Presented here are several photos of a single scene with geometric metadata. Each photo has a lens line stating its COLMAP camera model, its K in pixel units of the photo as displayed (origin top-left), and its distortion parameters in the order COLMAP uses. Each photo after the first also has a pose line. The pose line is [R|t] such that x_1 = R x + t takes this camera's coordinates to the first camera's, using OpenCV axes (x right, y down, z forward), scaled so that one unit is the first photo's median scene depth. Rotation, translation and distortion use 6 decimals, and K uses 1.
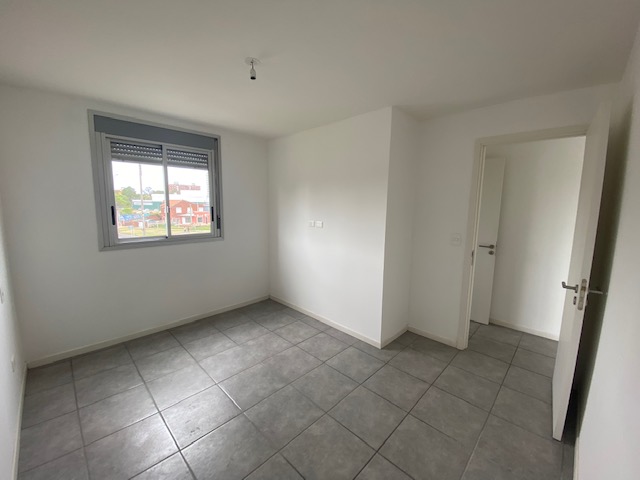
lens RADIAL K [[258.2, 0, 320.0], [0, 258.2, 240.0], [0, 0, 1]] dist [-0.015099, -0.000259]
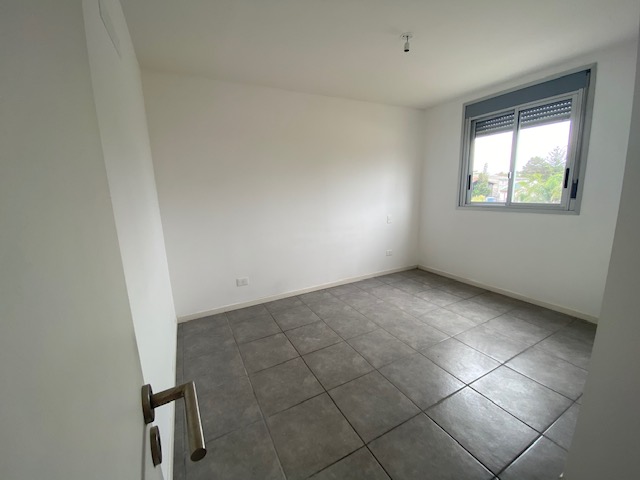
lens RADIAL K [[258.2, 0, 320.0], [0, 258.2, 240.0], [0, 0, 1]] dist [-0.015099, -0.000259]
pose [[-0.304348, 0.178285, -0.935728, 0.613214], [-0.103247, 0.970367, 0.218466, -0.017301], [0.946949, 0.163101, -0.276922, 0.631528]]
